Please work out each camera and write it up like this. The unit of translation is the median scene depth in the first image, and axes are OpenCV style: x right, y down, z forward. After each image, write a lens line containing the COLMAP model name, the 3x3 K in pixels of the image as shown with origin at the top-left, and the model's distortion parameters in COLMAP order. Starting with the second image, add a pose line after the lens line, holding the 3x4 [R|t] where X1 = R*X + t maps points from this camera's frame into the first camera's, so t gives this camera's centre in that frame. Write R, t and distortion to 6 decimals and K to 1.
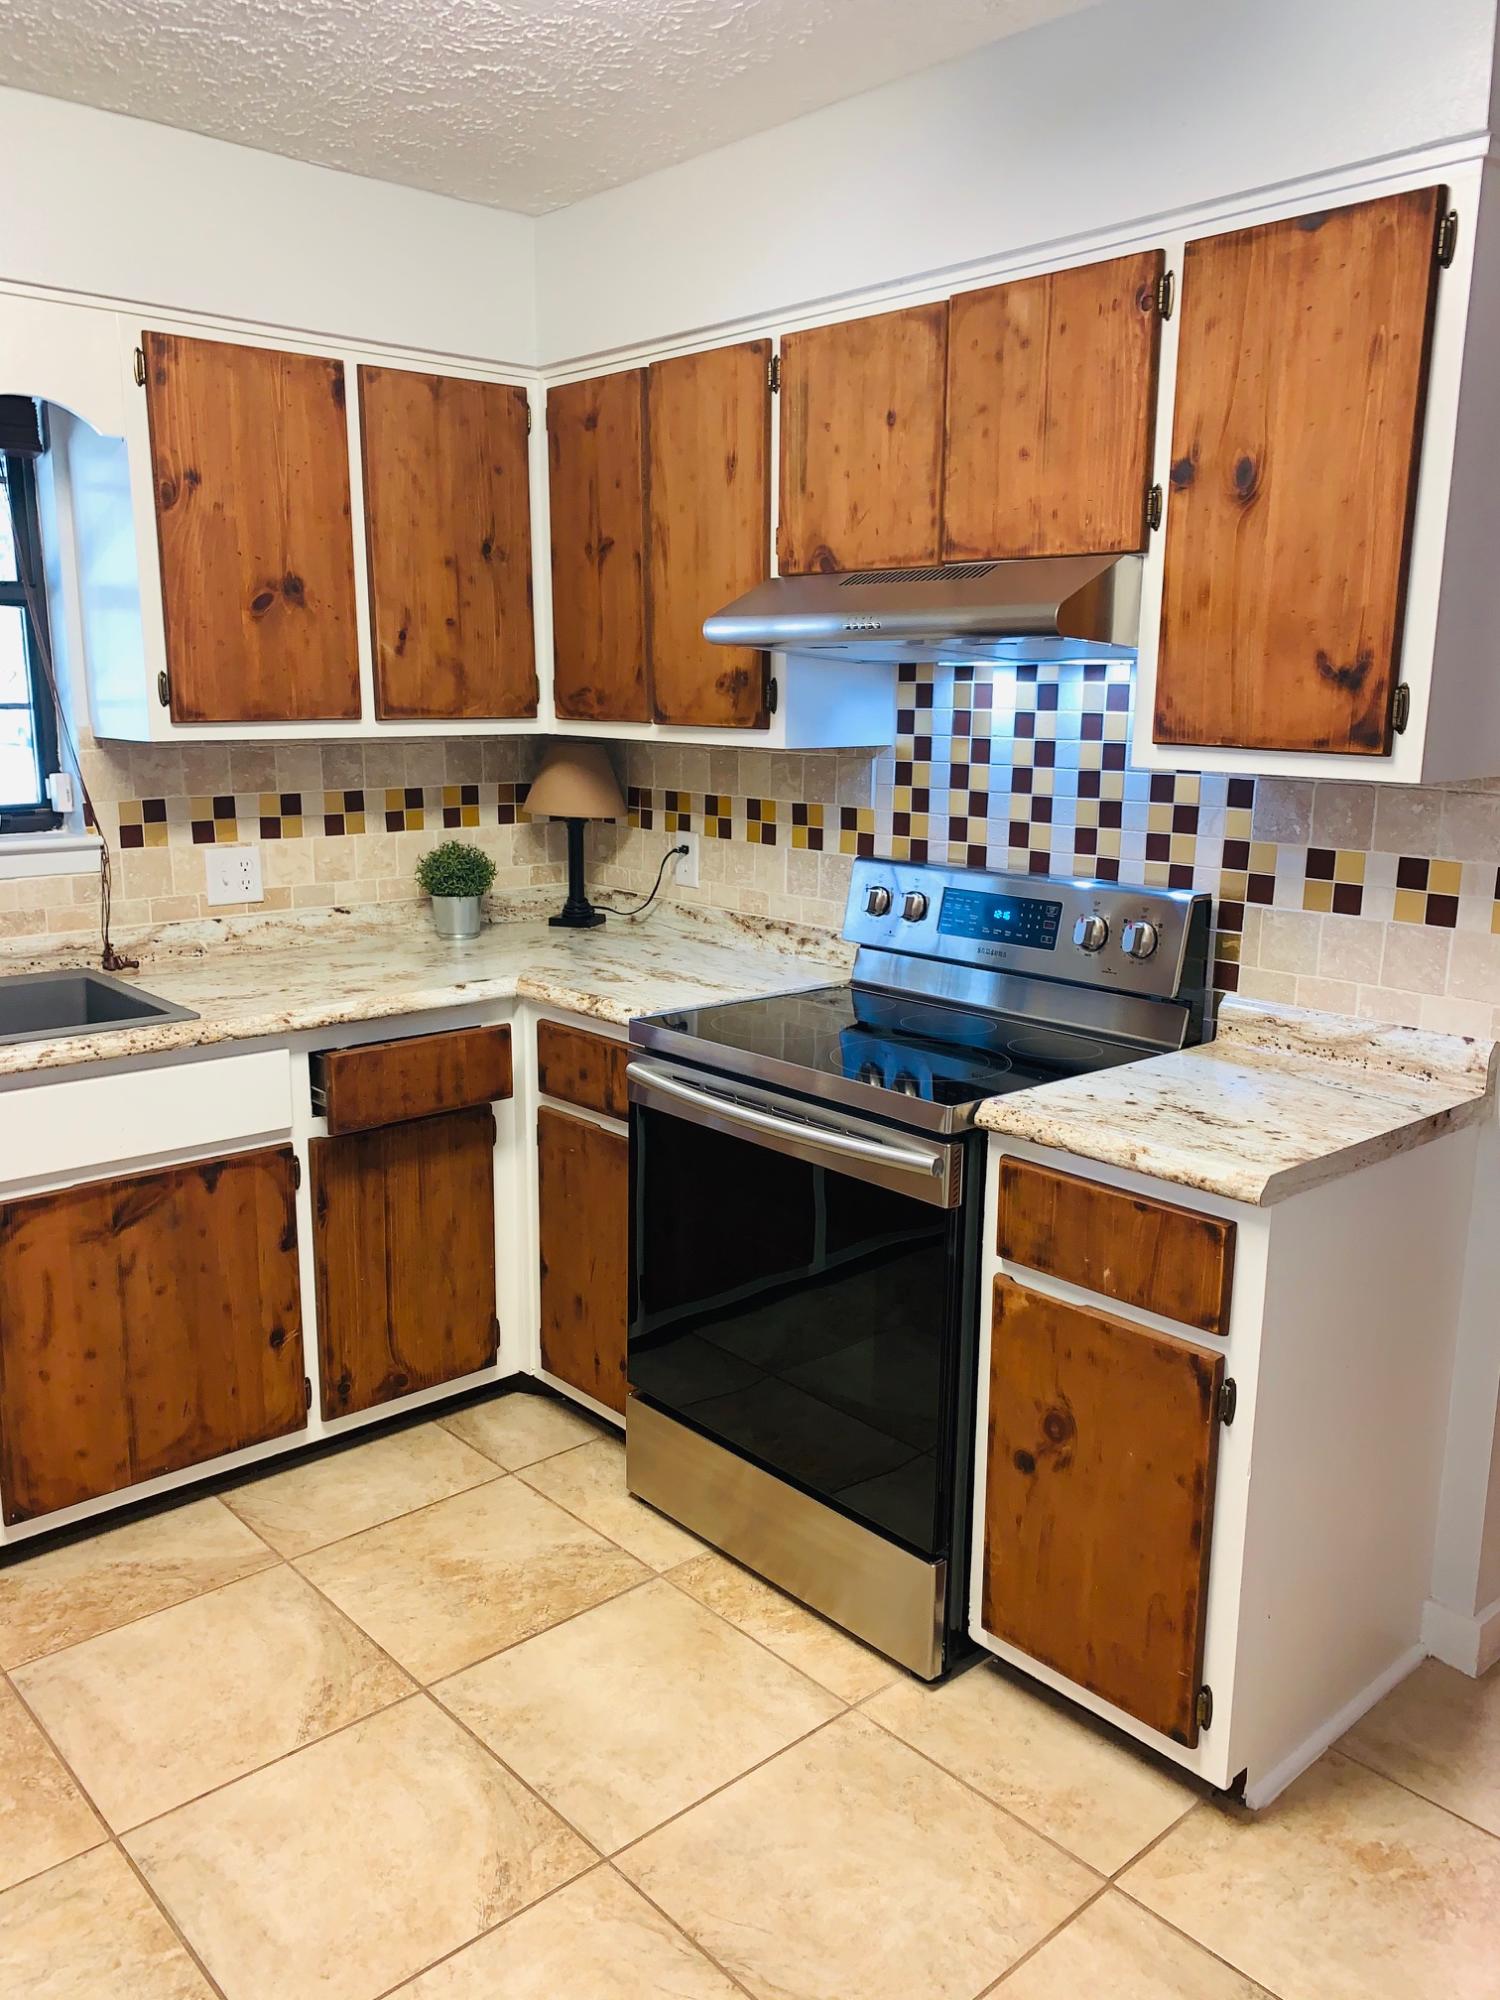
lens RADIAL K [[1538.2, 0, 755.4], [0, 1538.2, 1000.9], [0, 0, 1]] dist [0.037628, -0.045973]
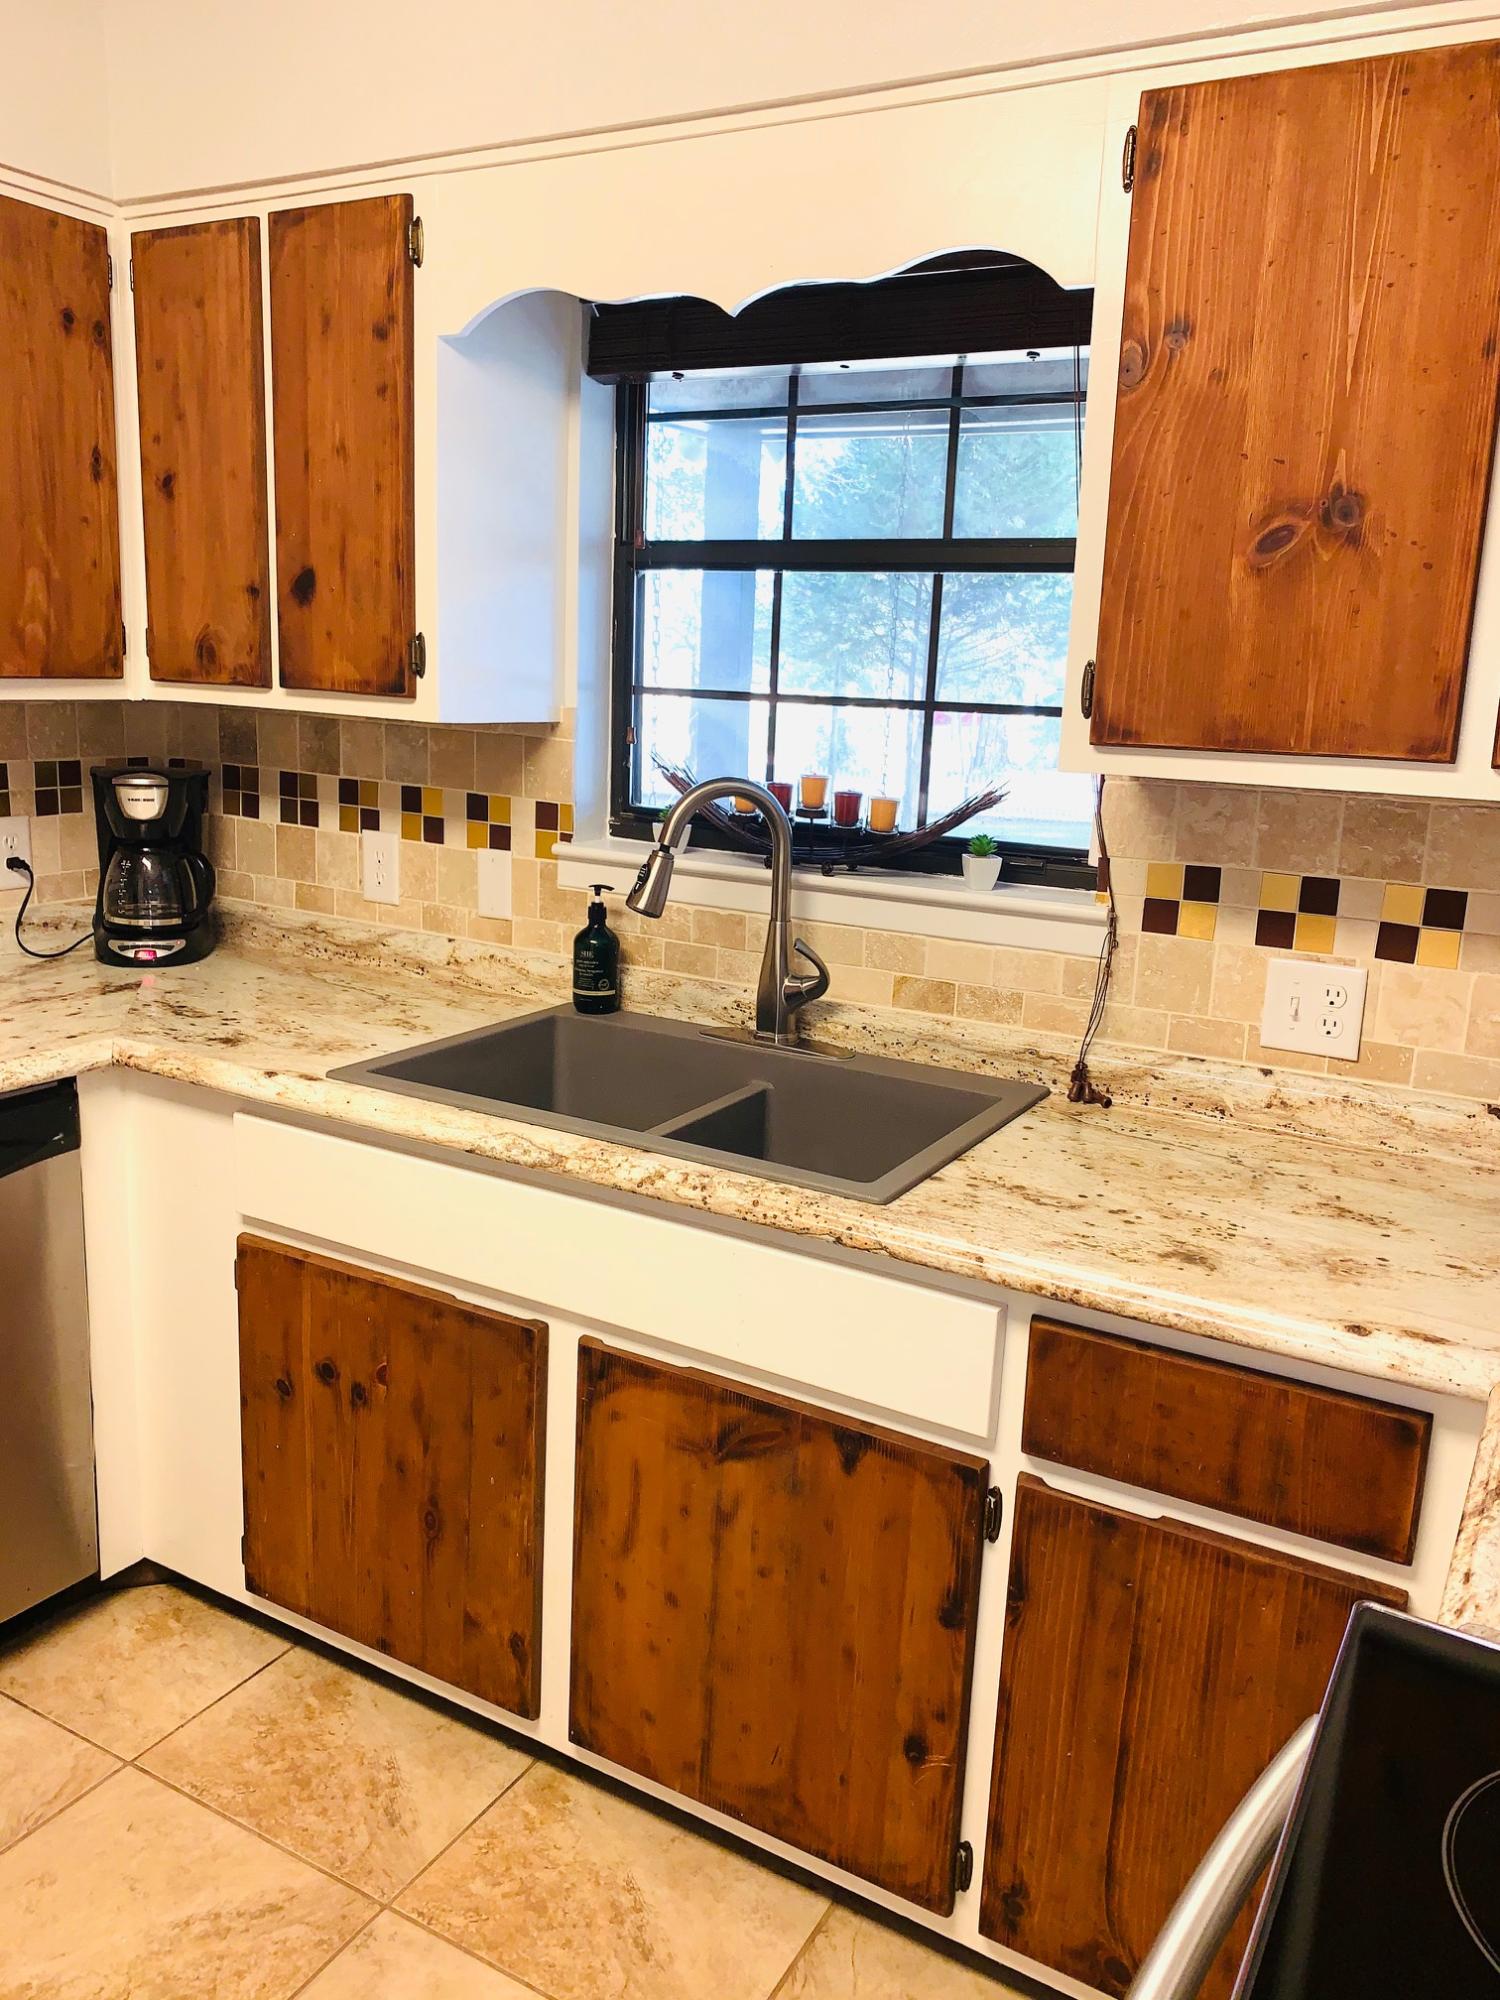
lens RADIAL K [[1539.6, 0, 755.7], [0, 1539.6, 981.1], [0, 0, 1]] dist [0.040830, -0.055955]
pose [[0.320130, 0.199445, -0.926142, 0.180512], [-0.232486, 0.964234, 0.127288, -0.140961], [0.918405, 0.174567, 0.355049, 0.699494]]
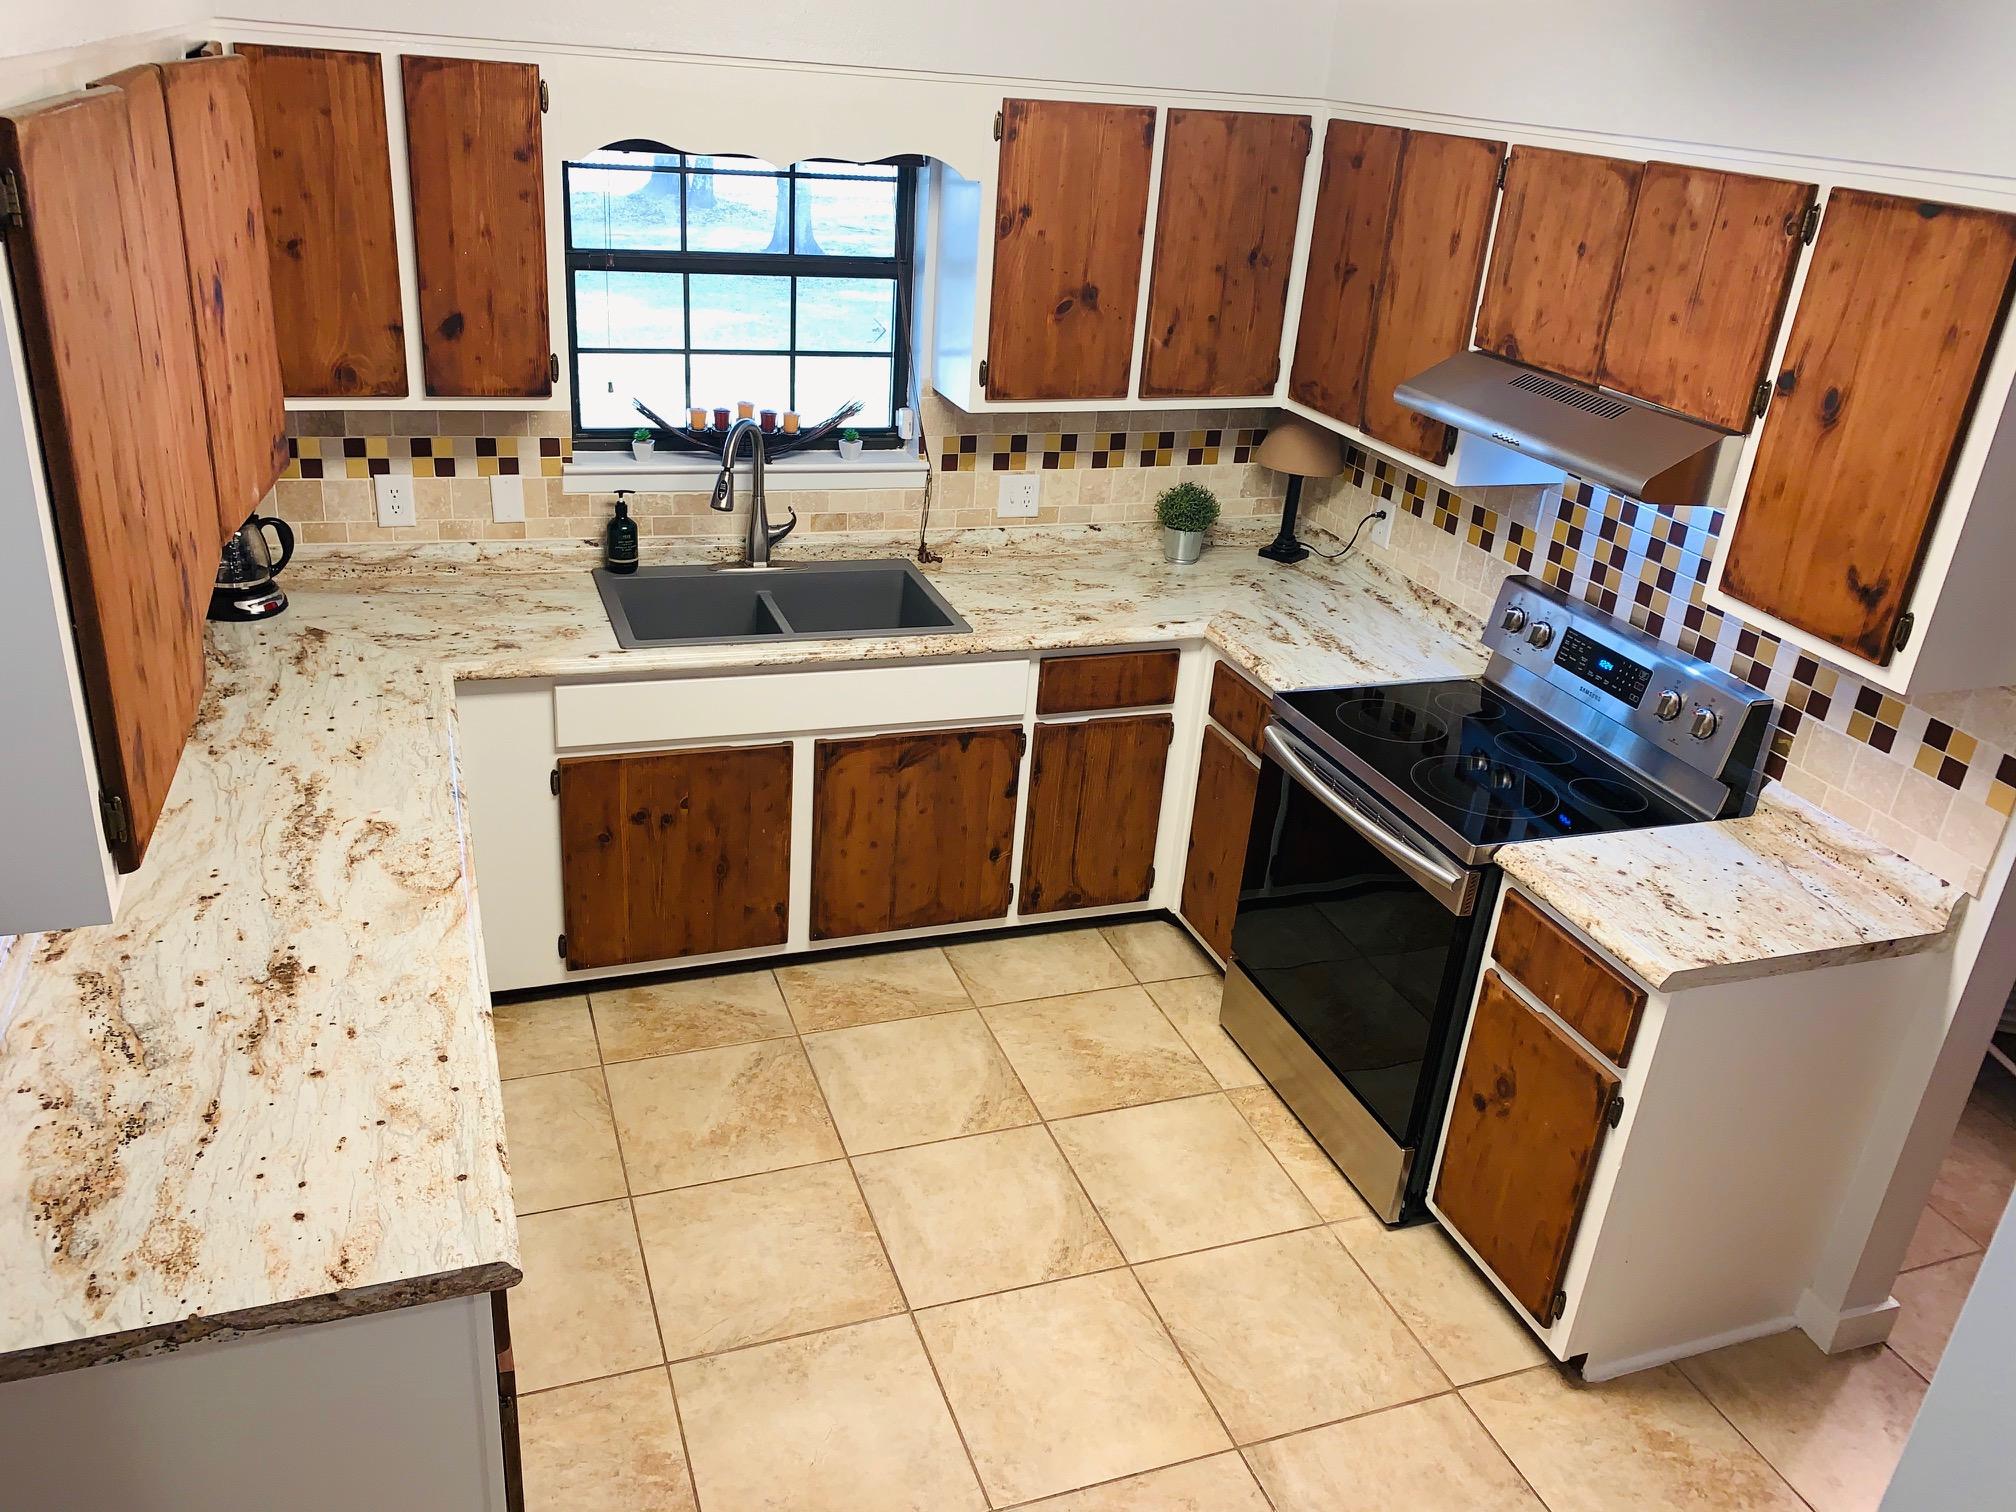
lens RADIAL K [[1527.2, 0, 998.2], [0, 1527.2, 747.8], [0, 0, 1]] dist [0.123335, -0.200294]
pose [[0.926084, 0.207661, -0.315032, 0.116899], [-0.138949, 0.963945, 0.226945, -0.200075], [0.350801, -0.166396, 0.921548, -0.277426]]
